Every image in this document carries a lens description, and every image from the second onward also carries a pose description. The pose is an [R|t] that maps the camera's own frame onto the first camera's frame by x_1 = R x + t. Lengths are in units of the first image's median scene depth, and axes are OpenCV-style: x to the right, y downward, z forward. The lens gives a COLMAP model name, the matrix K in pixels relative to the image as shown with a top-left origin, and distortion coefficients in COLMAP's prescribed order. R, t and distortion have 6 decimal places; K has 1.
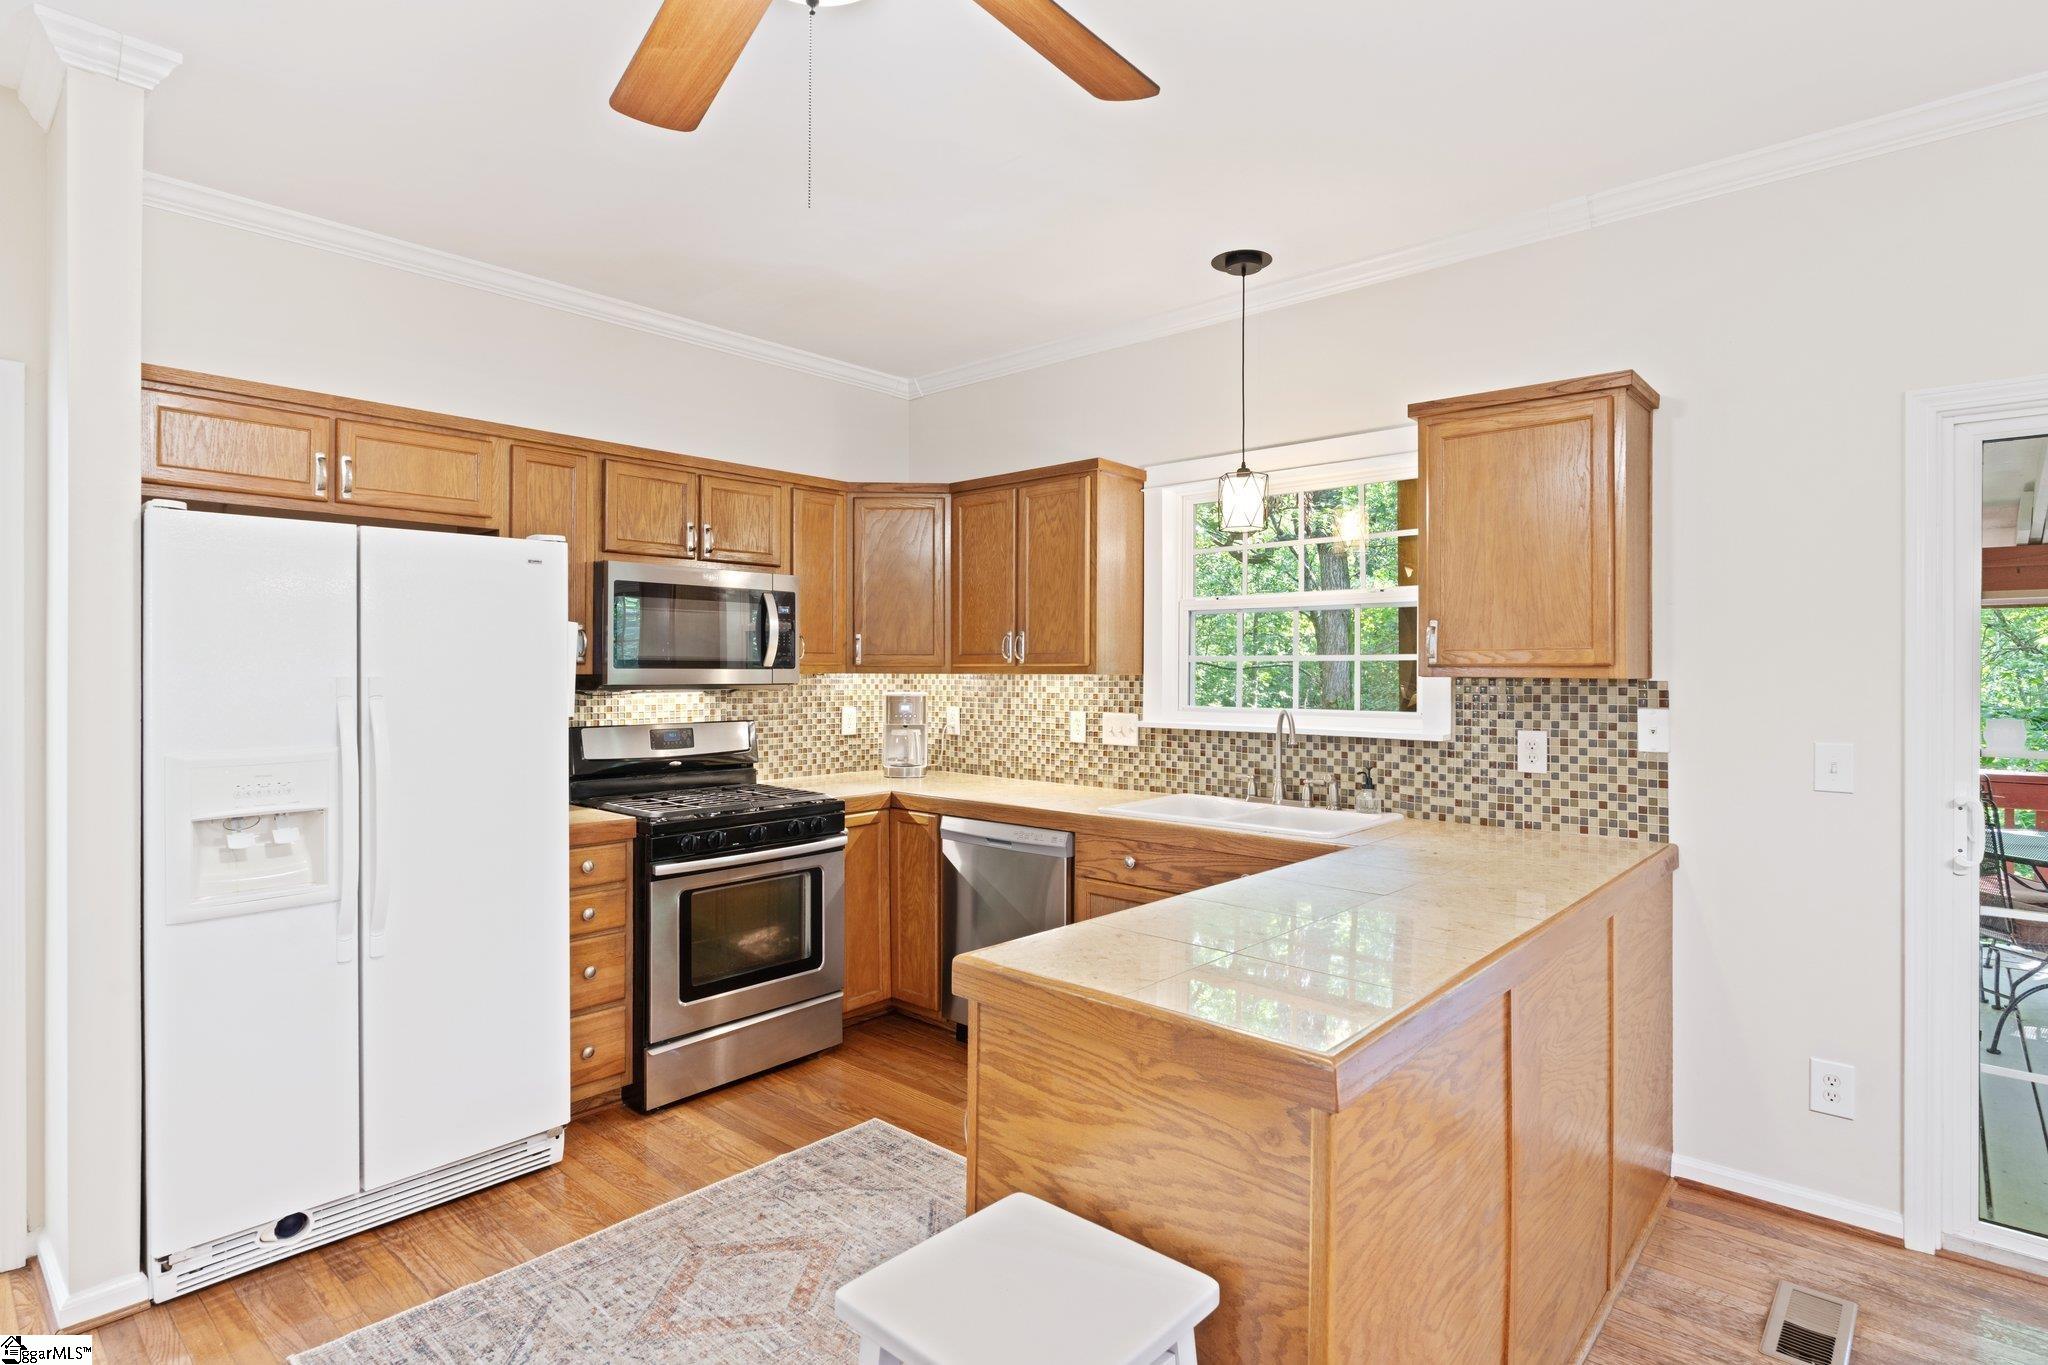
lens RADIAL K [[1043.1, 0, 1009.6], [0, 1043.1, 669.6], [0, 0, 1]] dist [-0.003279, -0.002087]
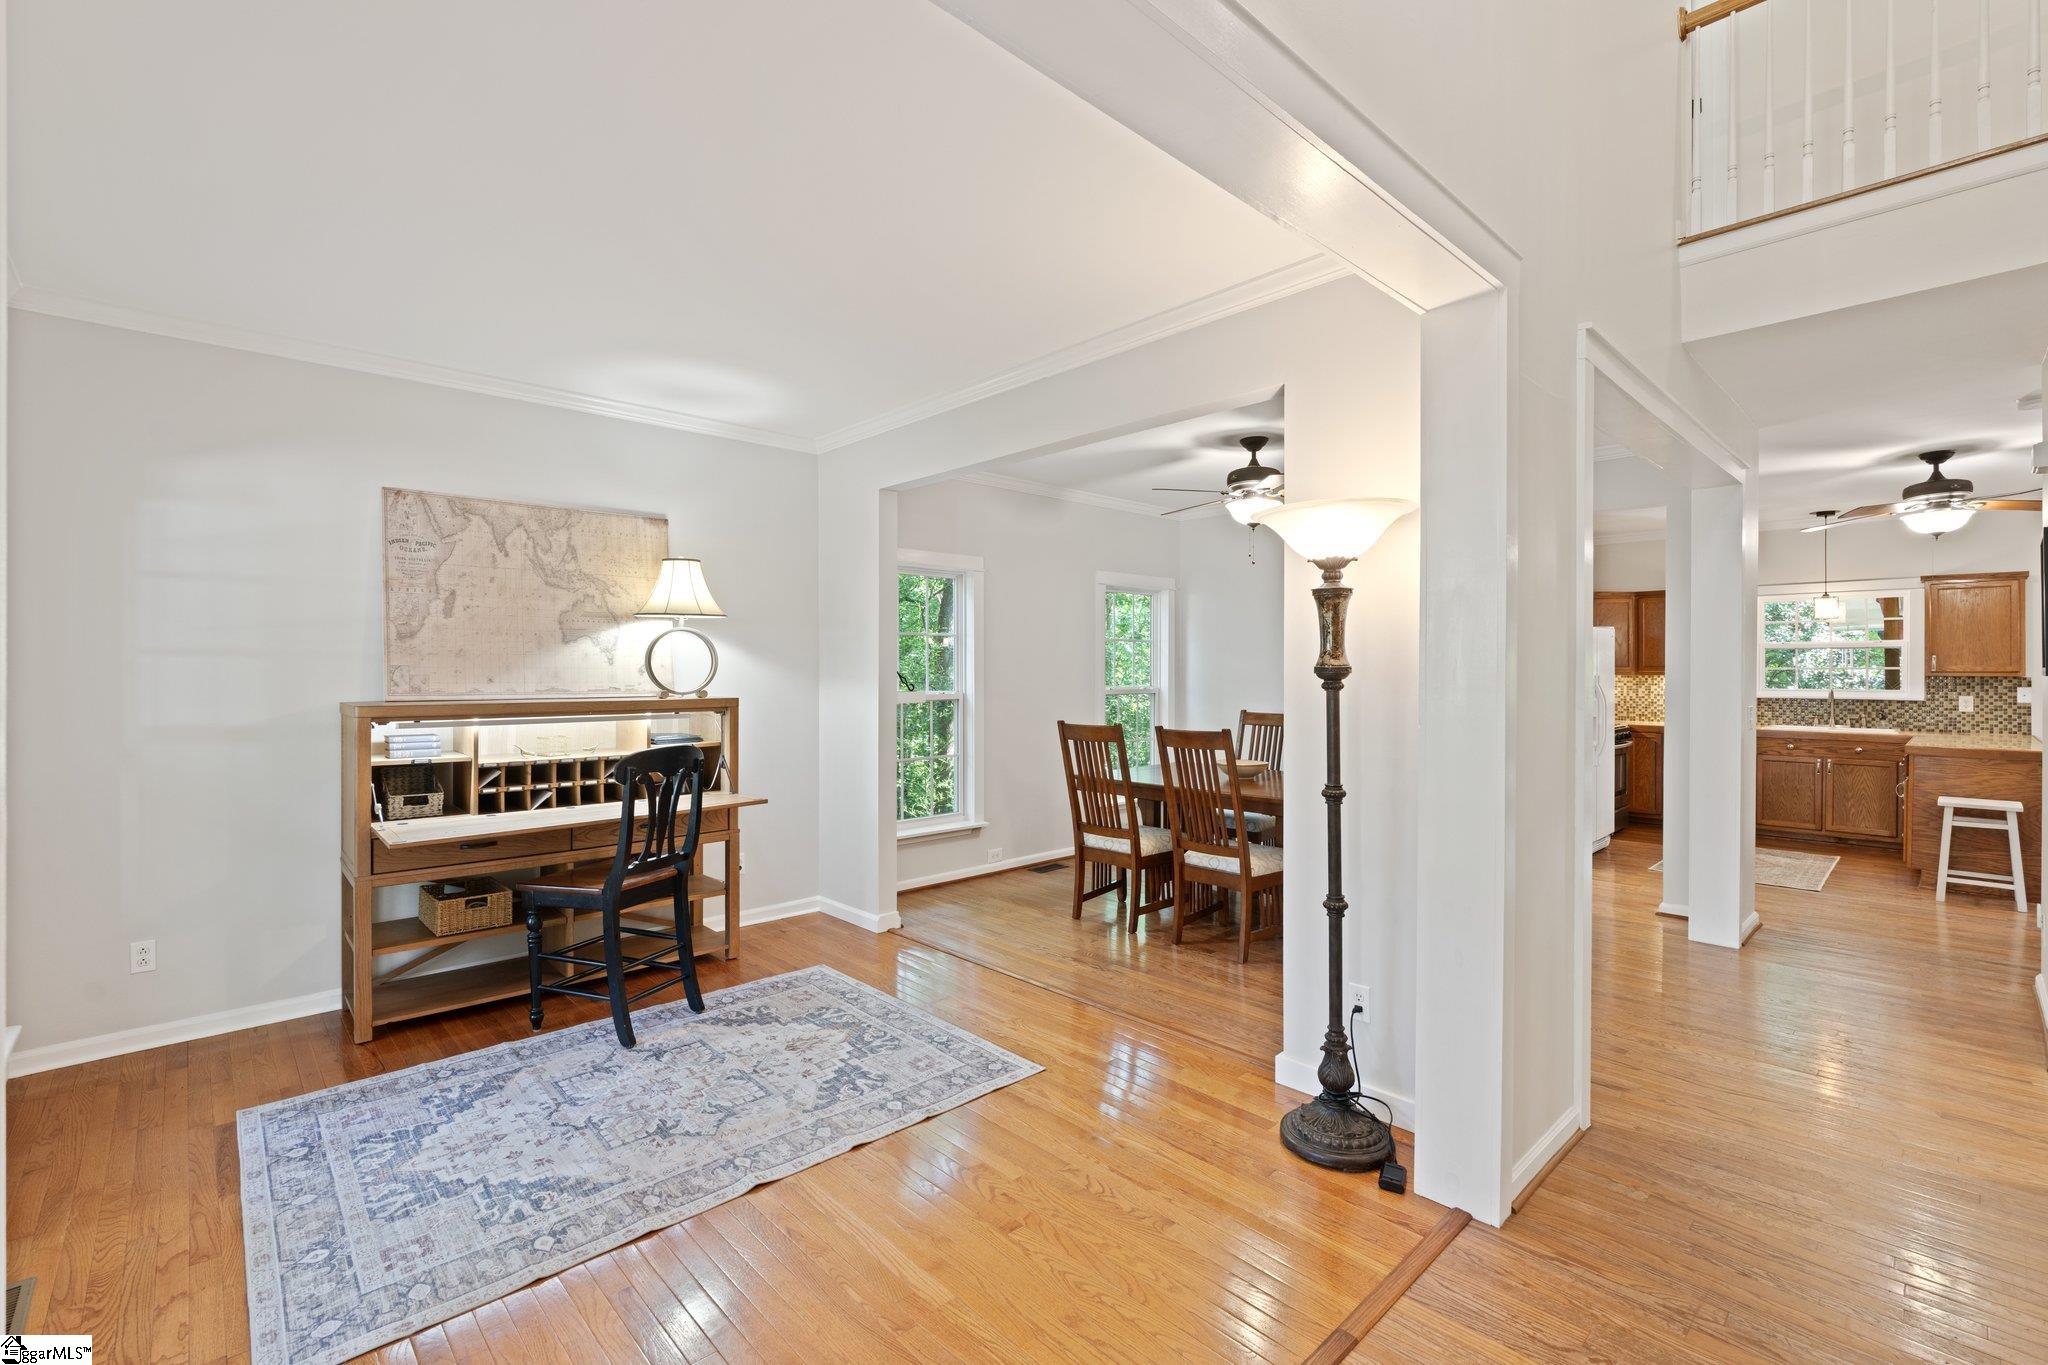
lens RADIAL K [[896.2, 0, 1017.1], [0, 896.2, 672.9], [0, 0, 1]] dist [-0.005832, 0.000421]
pose [[0.996818, -0.000010, -0.079709, -1.425983], [-0.000132, 0.999998, -0.001779, 0.002834], [0.079709, 0.001783, 0.996817, -1.206321]]
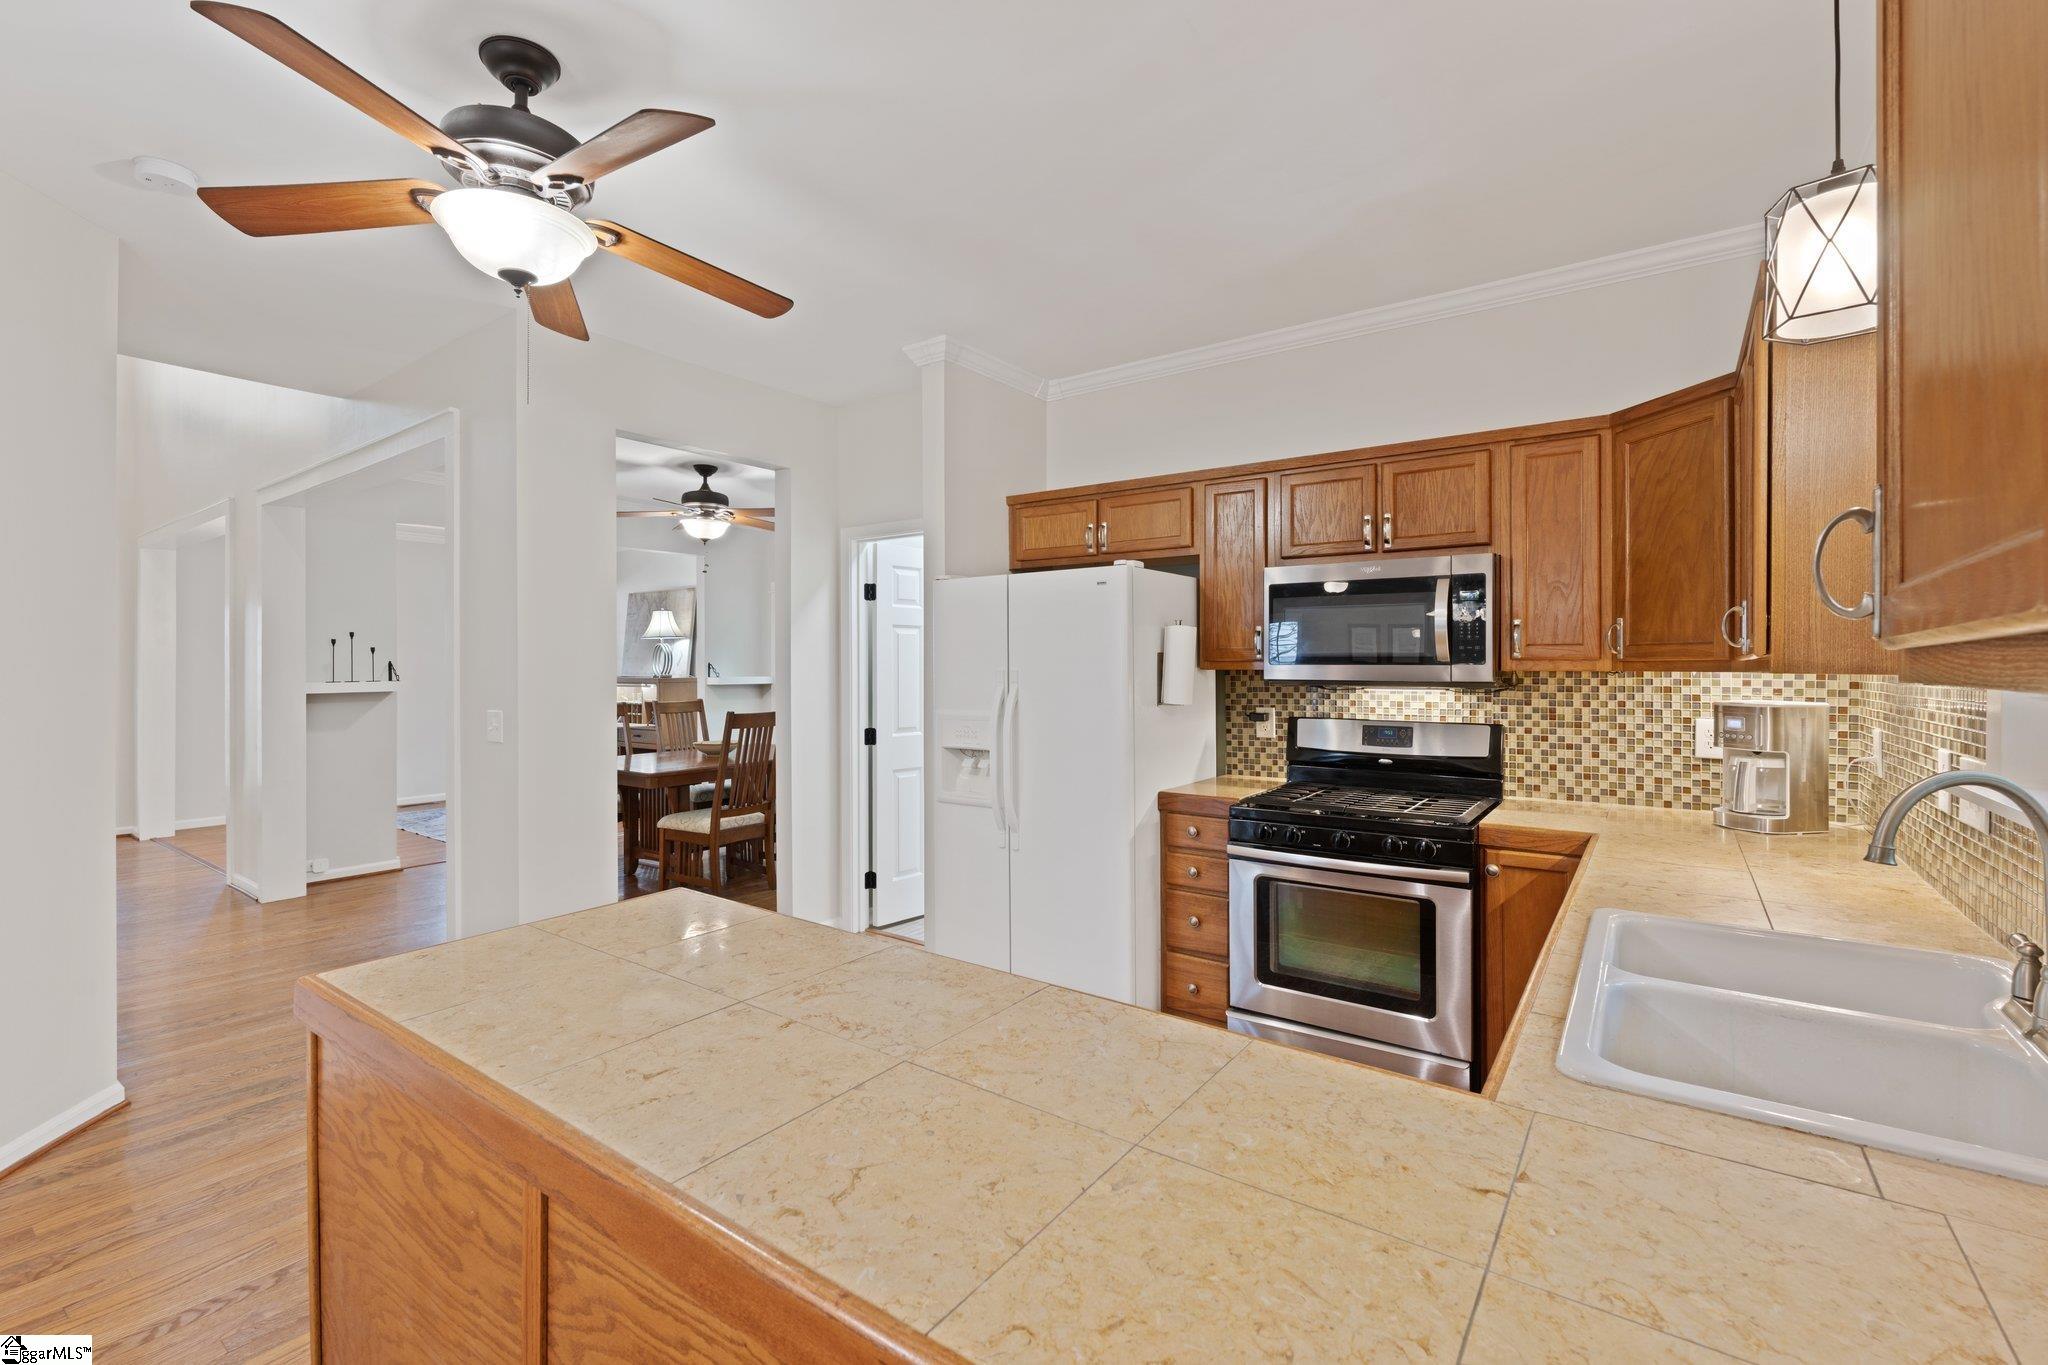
lens RADIAL K [[896.2, 0, 1020.1], [0, 896.2, 661.6], [0, 0, 1]] dist [-0.005832, 0.000421]
pose [[0.109130, -0.003922, -0.994020, 0.490877], [-0.000351, 0.999992, -0.003984, -0.000618], [0.994027, 0.000784, 0.109128, 0.578758]]
